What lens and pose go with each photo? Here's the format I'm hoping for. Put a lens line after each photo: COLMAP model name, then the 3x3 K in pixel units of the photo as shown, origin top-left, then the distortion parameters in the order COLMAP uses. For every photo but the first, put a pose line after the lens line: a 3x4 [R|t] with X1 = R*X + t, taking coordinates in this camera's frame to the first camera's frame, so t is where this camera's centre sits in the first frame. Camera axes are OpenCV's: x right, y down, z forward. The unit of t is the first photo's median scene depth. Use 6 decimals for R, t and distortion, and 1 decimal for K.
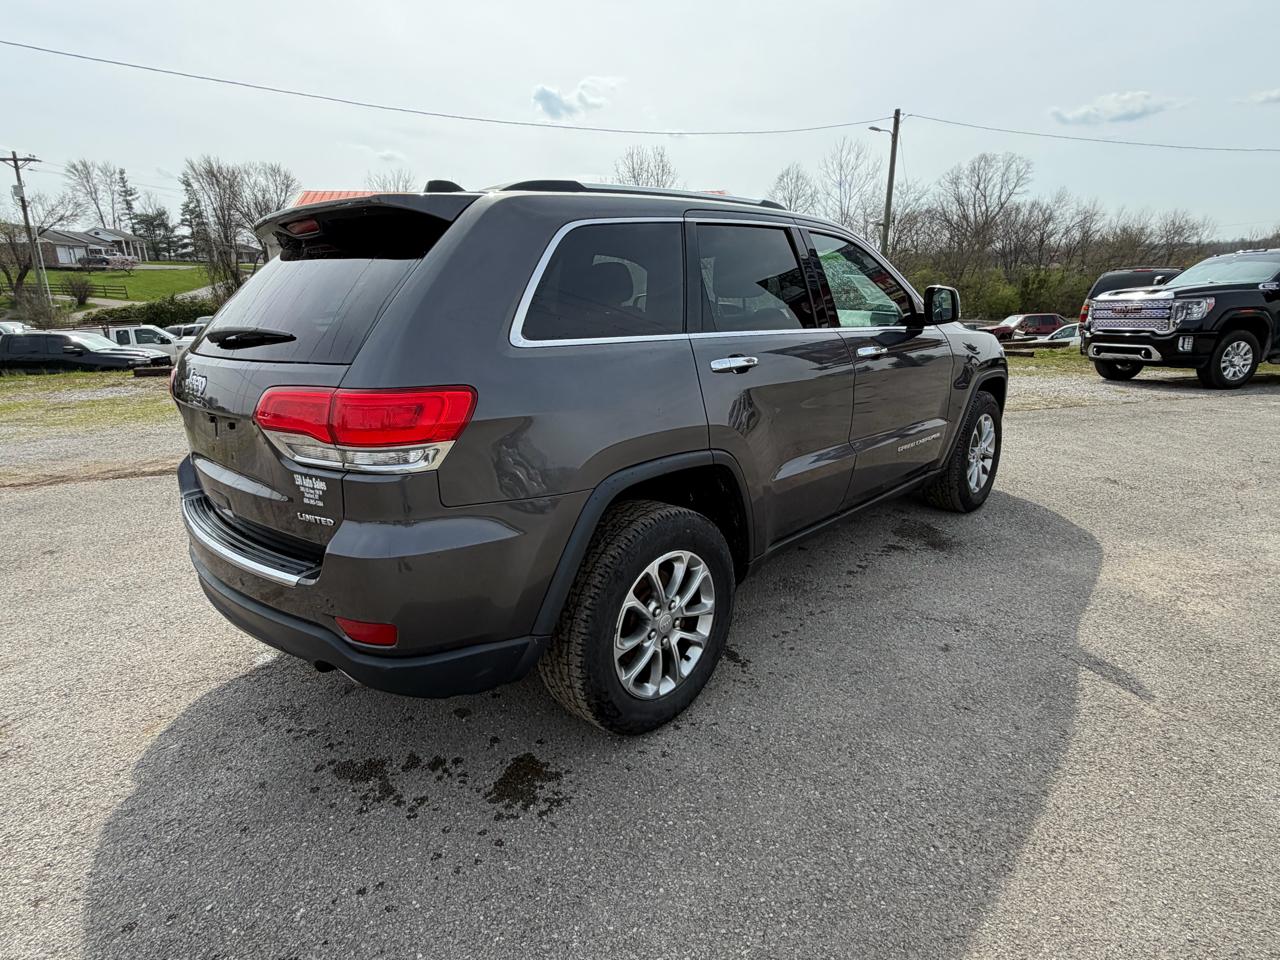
lens RADIAL K [[687.0, 0, 638.4], [0, 687.0, 477.6], [0, 0, 1]] dist [0.002899, -0.001997]
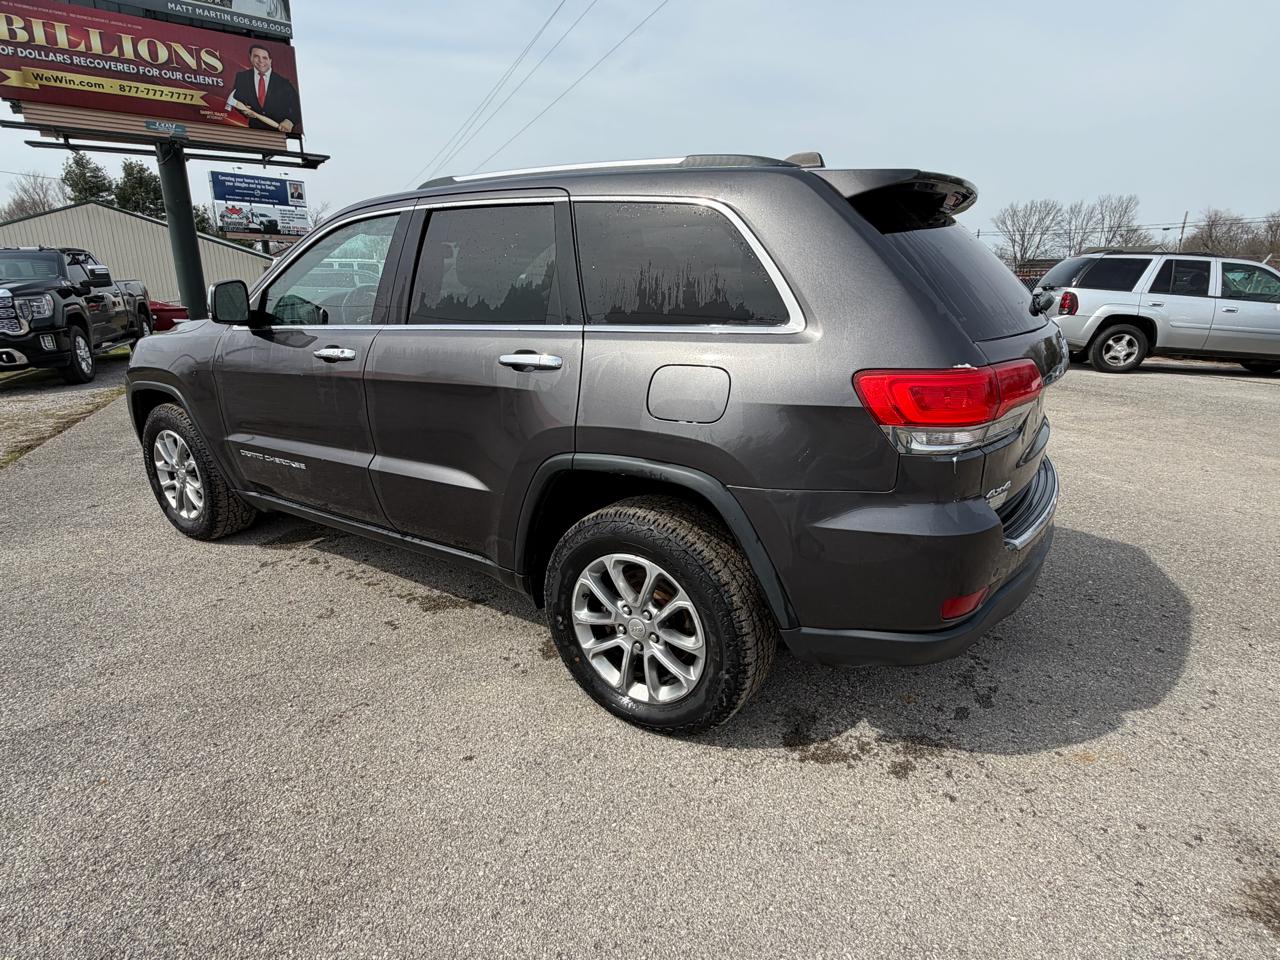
lens RADIAL K [[687.0, 0, 634.3], [0, 687.0, 482.5], [0, 0, 1]] dist [0.002899, -0.001997]
pose [[-0.178094, -0.269733, 0.946323, -0.314373], [0.269387, 0.911592, 0.310532, -0.090468], [-0.946421, 0.310231, -0.089687, 0.353968]]
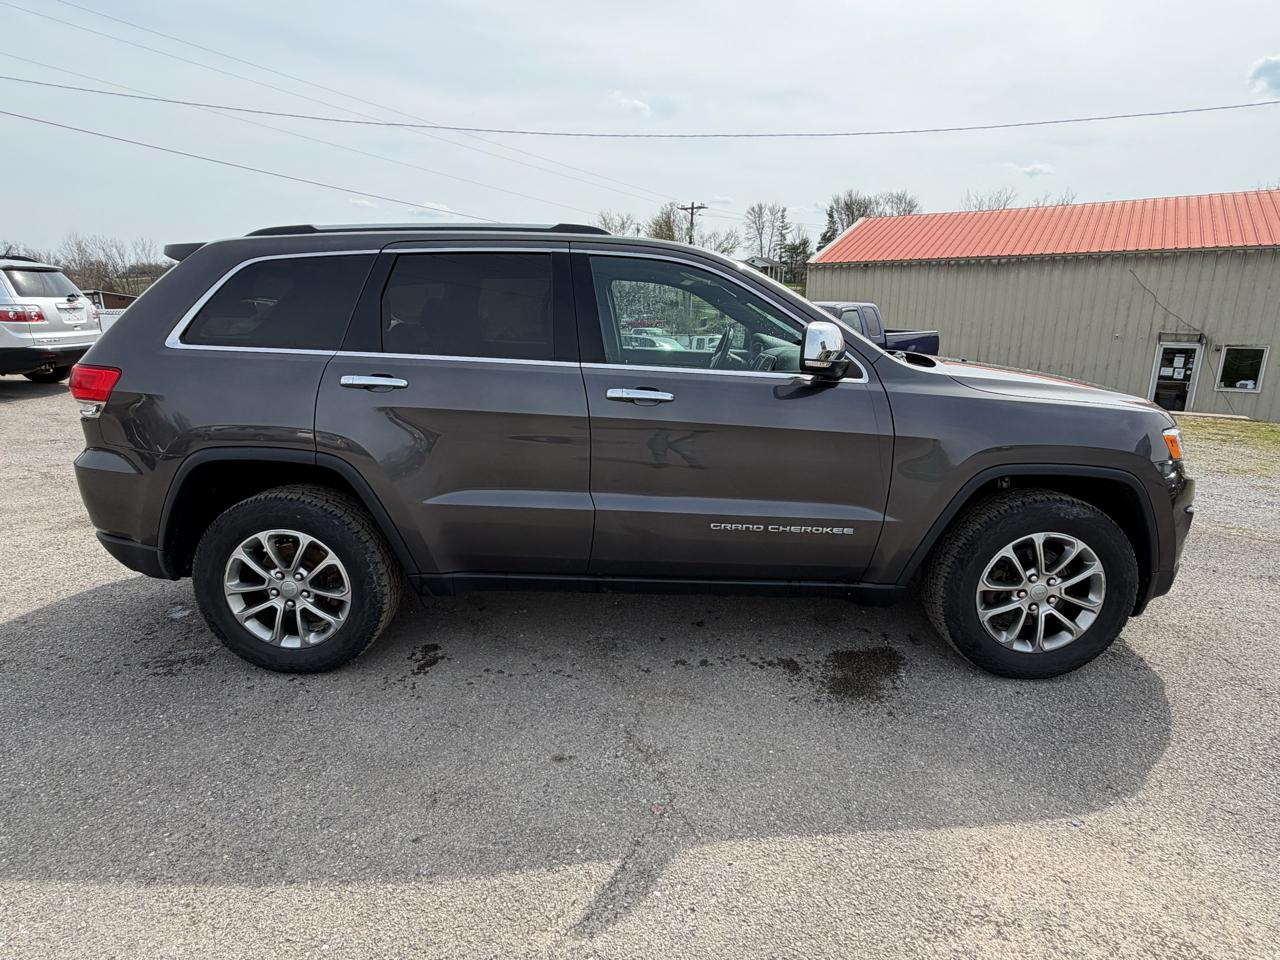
lens RADIAL K [[687.0, 0, 639.2], [0, 687.0, 483.7], [0, 0, 1]] dist [0.002899, -0.001997]
pose [[0.685120, 0.203407, -0.699454, 0.282768], [-0.217953, 0.973474, 0.069607, -0.040992], [0.695059, 0.104759, 0.711280, 0.124386]]
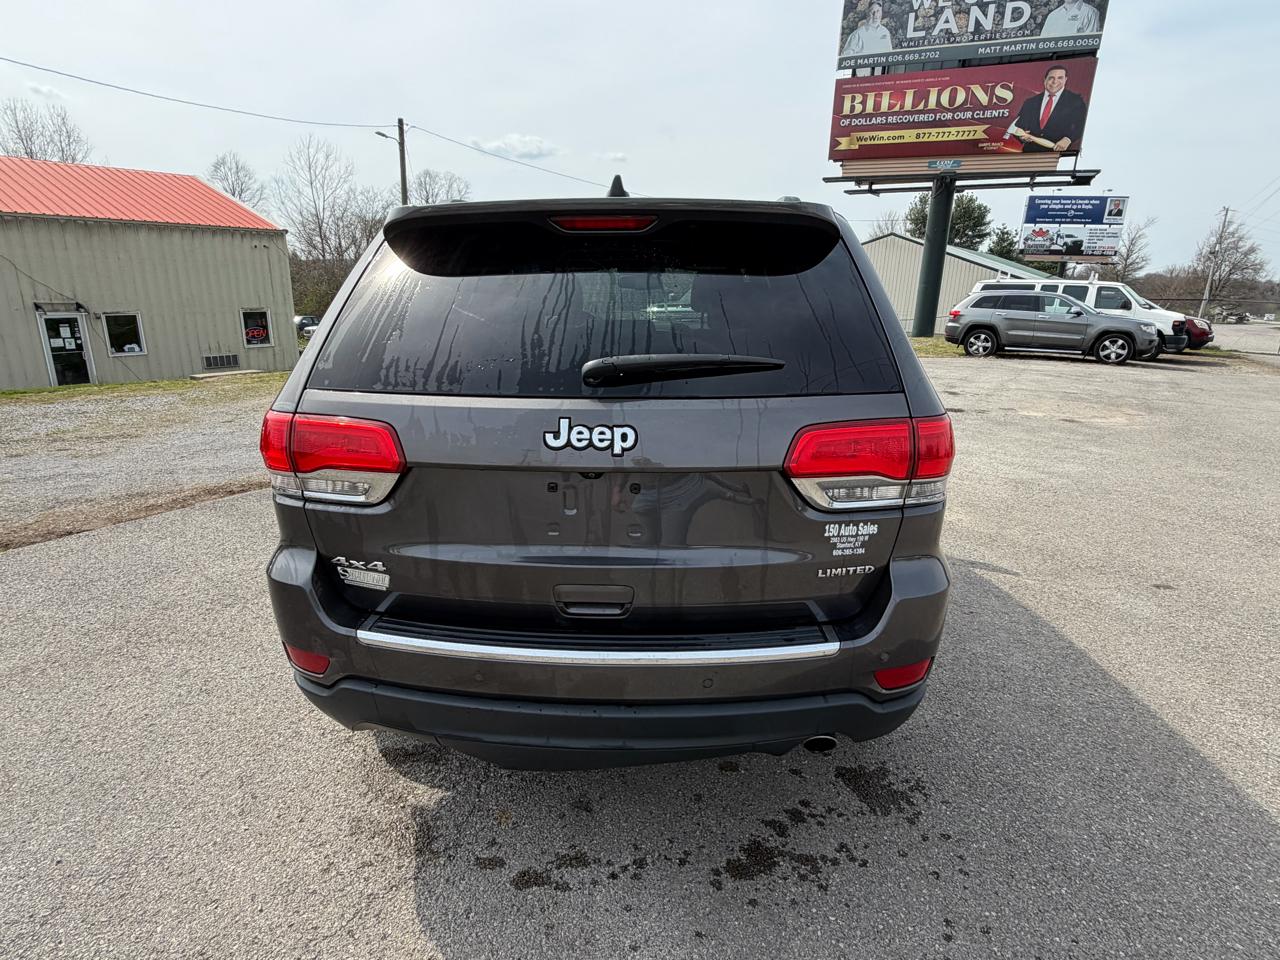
lens RADIAL K [[687.0, 0, 629.9], [0, 687.0, 480.9], [0, 0, 1]] dist [0.002899, -0.001997]
pose [[0.756574, -0.149373, 0.636619, -0.211740], [0.151658, 0.987097, 0.051373, -0.024313], [-0.636079, 0.057681, 0.769465, 0.085580]]
